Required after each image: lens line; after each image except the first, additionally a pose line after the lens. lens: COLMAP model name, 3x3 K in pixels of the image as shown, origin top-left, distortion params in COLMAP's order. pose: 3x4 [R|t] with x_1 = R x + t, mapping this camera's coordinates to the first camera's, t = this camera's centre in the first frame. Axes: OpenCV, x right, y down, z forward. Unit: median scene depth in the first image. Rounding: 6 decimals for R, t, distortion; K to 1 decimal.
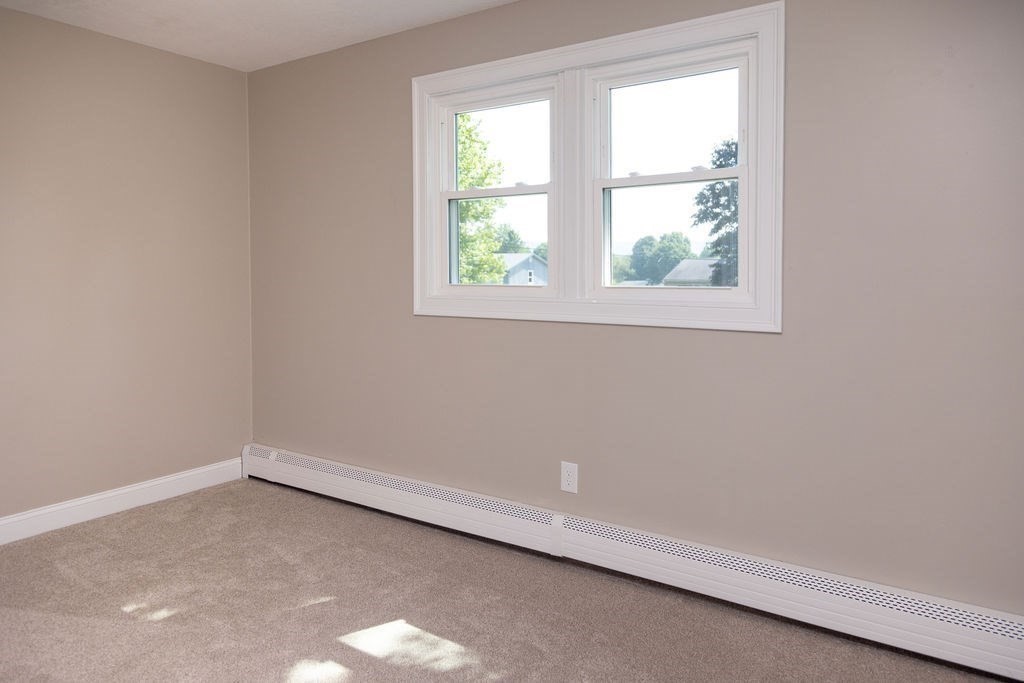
lens RADIAL K [[704.3, 0, 512.0], [0, 704.3, 341.5], [0, 0, 1]] dist [0.000368, -0.000845]
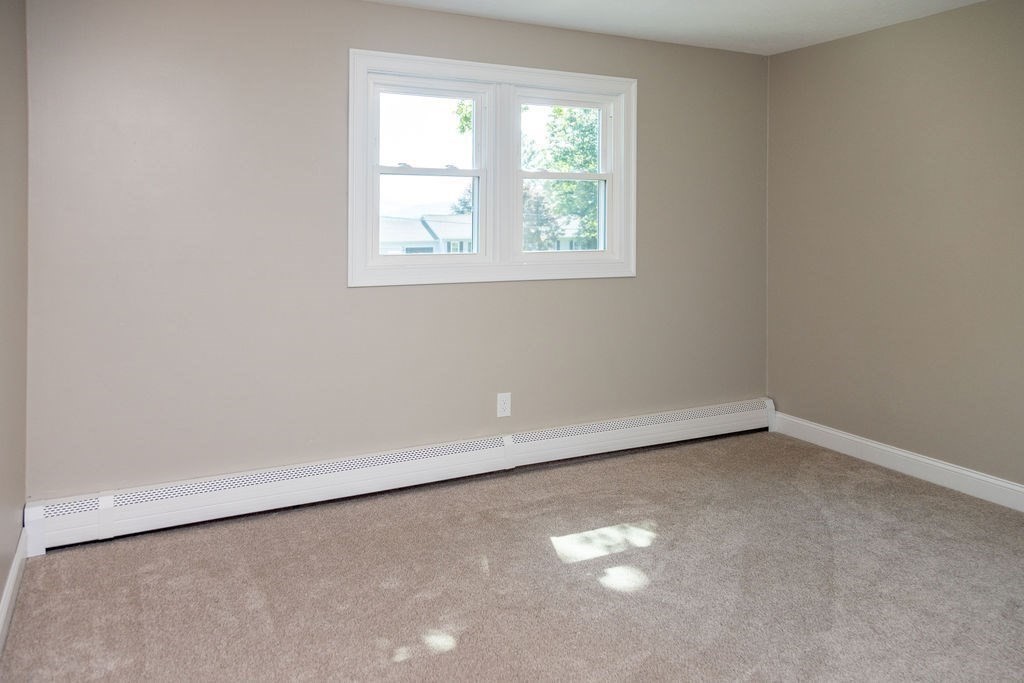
lens RADIAL K [[704.3, 0, 512.0], [0, 704.3, 341.5], [0, 0, 1]] dist [0.000368, -0.000845]
pose [[0.476171, -0.115313, 0.871759, -0.997313], [0.112760, 0.991187, 0.069519, -0.006897], [-0.872093, 0.065196, 0.484977, 0.361977]]
